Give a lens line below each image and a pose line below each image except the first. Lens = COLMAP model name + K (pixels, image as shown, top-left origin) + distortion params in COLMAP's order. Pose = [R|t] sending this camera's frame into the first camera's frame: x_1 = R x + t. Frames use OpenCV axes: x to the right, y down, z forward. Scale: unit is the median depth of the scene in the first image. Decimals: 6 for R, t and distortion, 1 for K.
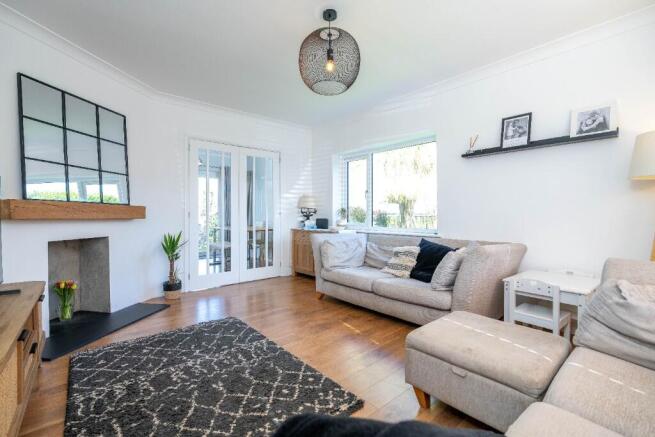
lens RADIAL K [[291.9, 0, 327.5], [0, 291.9, 218.5], [0, 0, 1]] dist [0.000021, -0.000044]
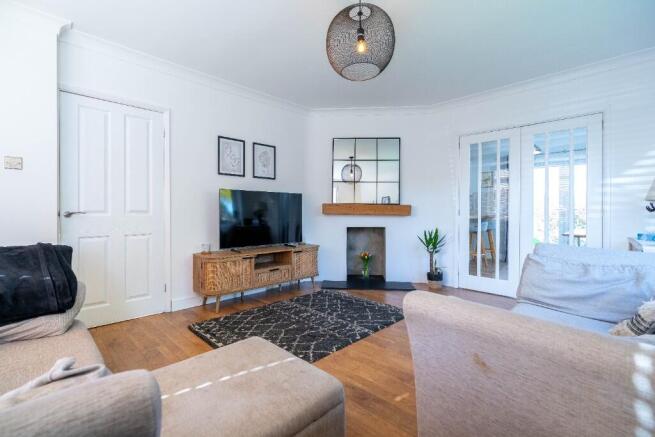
lens RADIAL K [[294.4, 0, 327.5], [0, 294.4, 218.5], [0, 0, 1]] dist [-0.017077, -0.000016]
pose [[0.084898, 0.025590, -0.996061, 0.802707], [-0.016177, 0.999574, 0.024302, -0.014002], [0.996258, 0.014050, 0.085276, 0.735658]]
